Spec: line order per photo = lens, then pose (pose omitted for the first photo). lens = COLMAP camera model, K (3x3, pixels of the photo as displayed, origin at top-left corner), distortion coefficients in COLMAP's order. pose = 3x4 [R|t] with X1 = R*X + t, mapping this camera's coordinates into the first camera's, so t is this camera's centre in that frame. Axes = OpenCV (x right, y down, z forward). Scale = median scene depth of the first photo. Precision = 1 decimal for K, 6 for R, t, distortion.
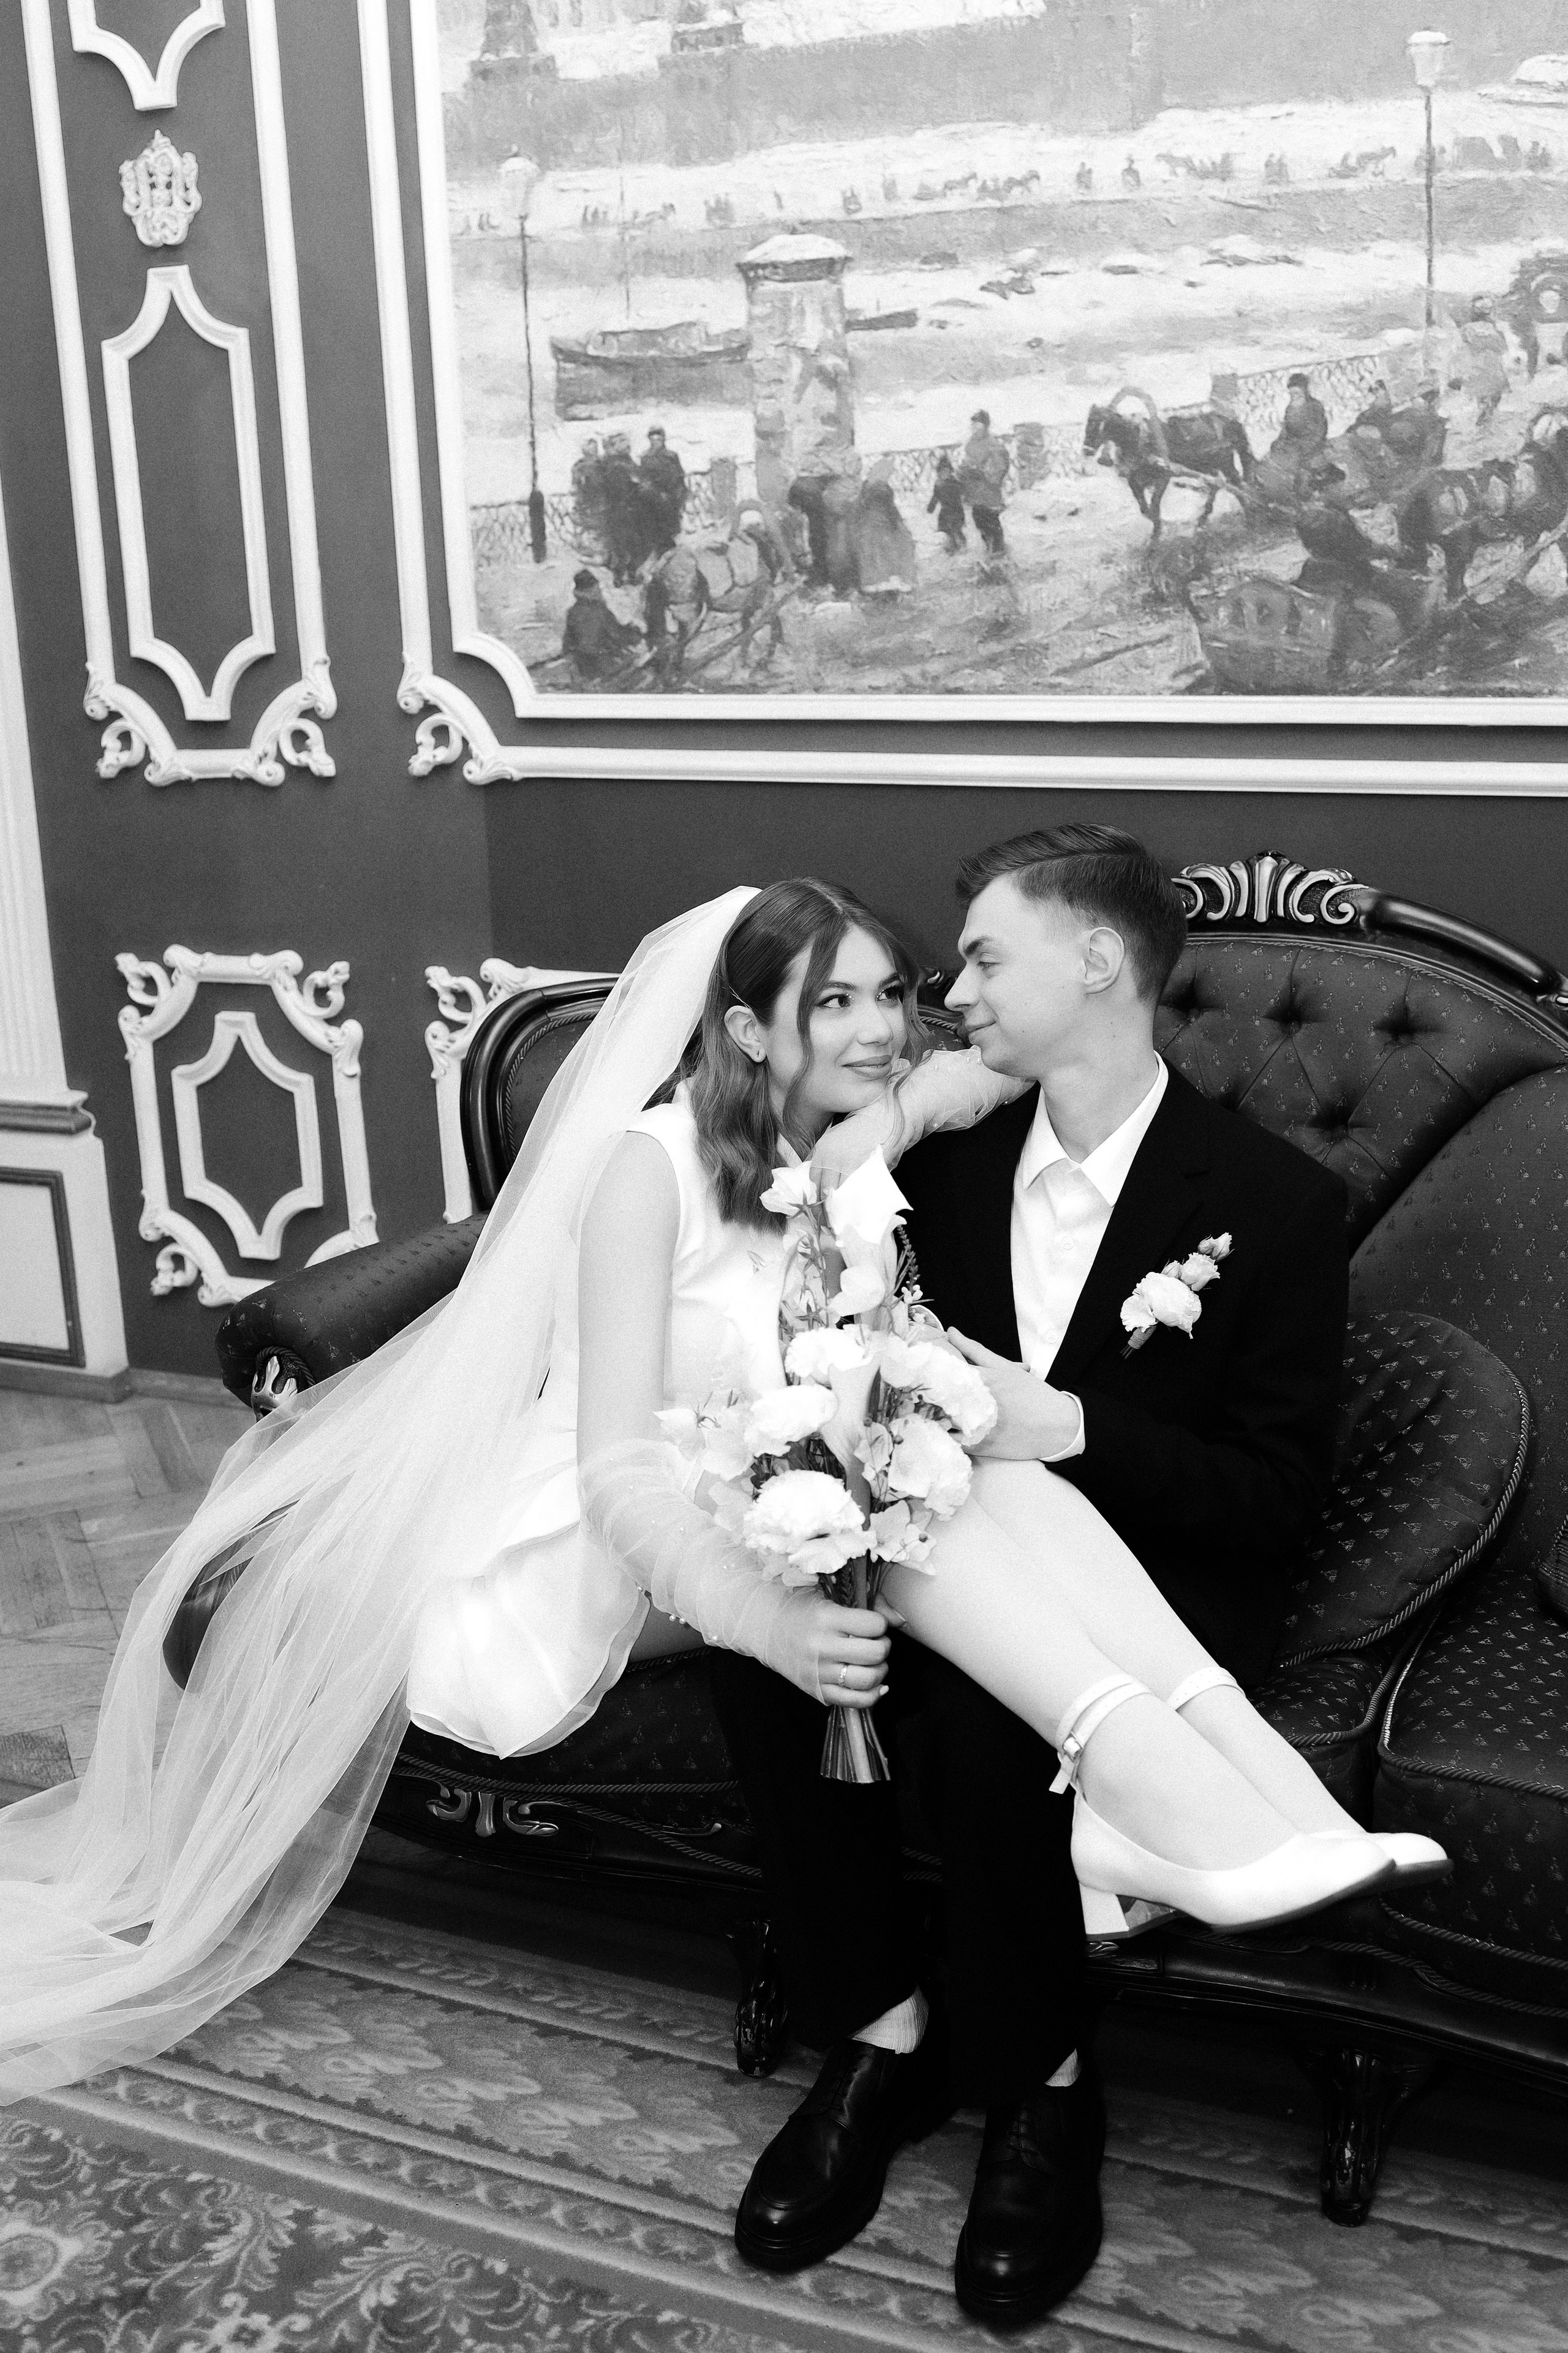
lens RADIAL K [[2417.6, 0, 778.1], [0, 2417.6, 1158.8], [0, 0, 1]] dist [-0.063363, 0.000000]
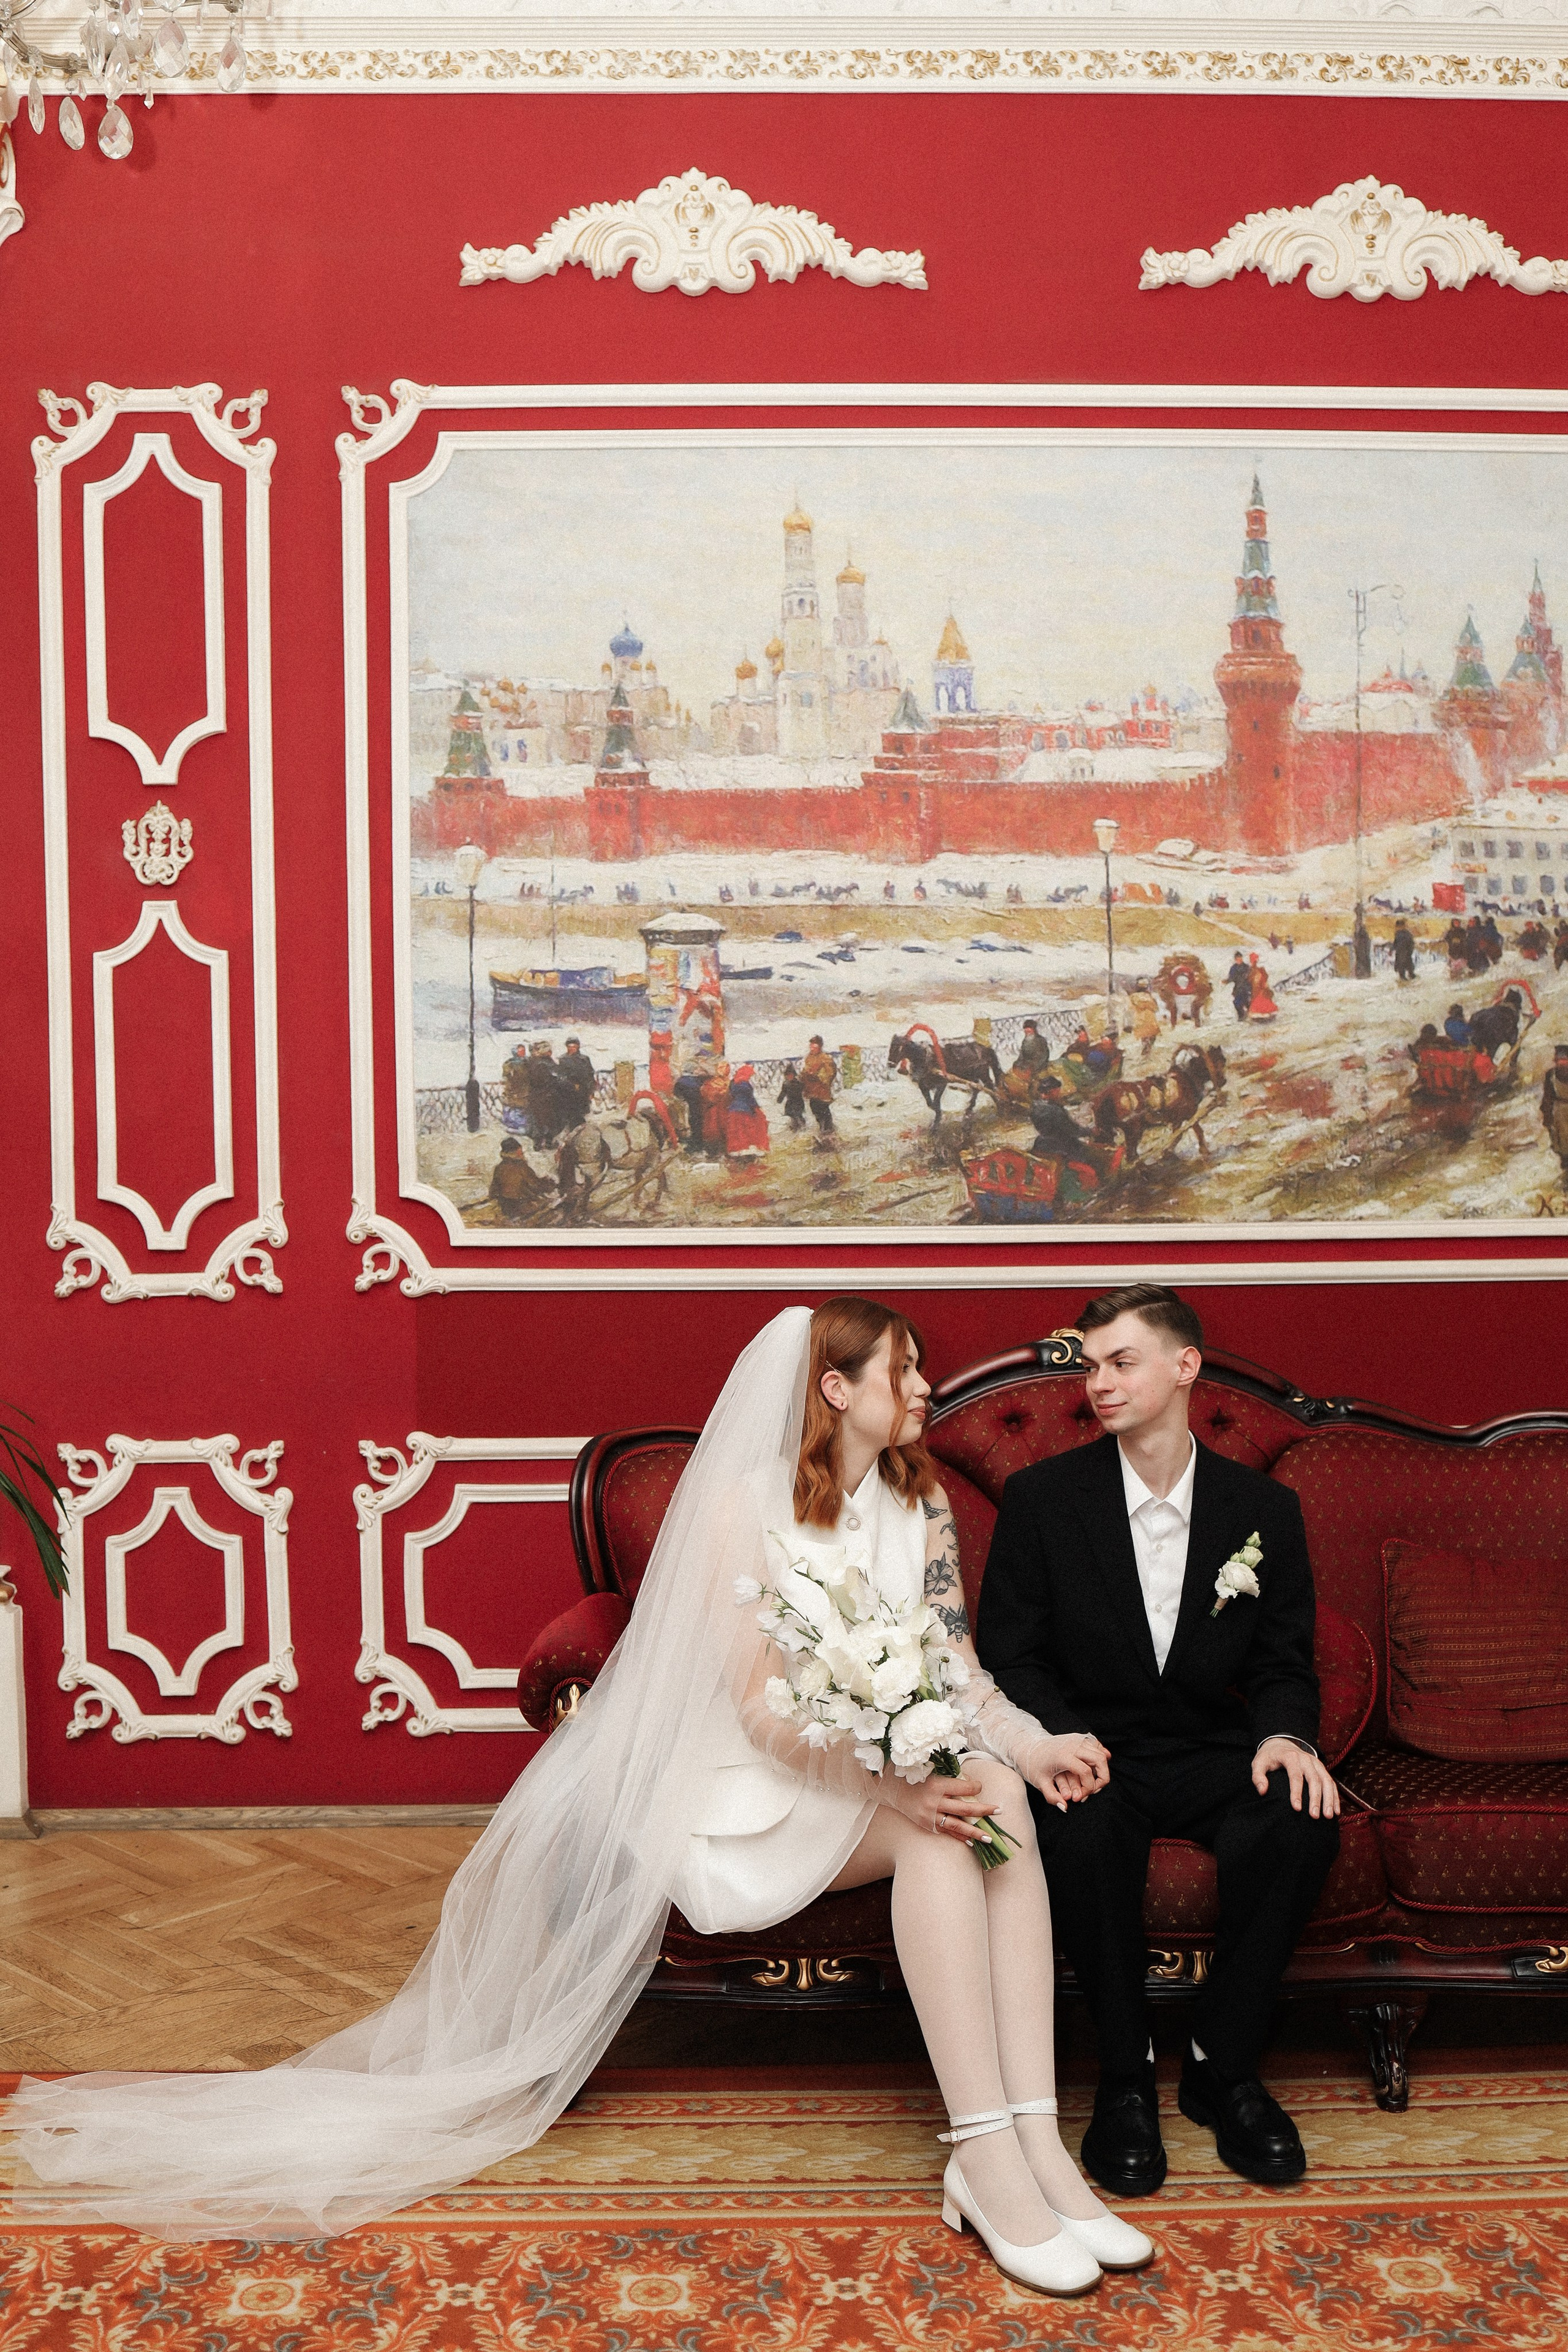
lens RADIAL K [[2416.8, 0, 792.1], [0, 2416.8, 1178.9], [0, 0, 1]] dist [-0.063363, 0.000000]
pose [[0.906489, 0.004120, 0.422210, -0.540386], [0.087844, 0.976232, -0.198130, 0.065538], [-0.412991, 0.216691, 0.884581, -0.280961]]
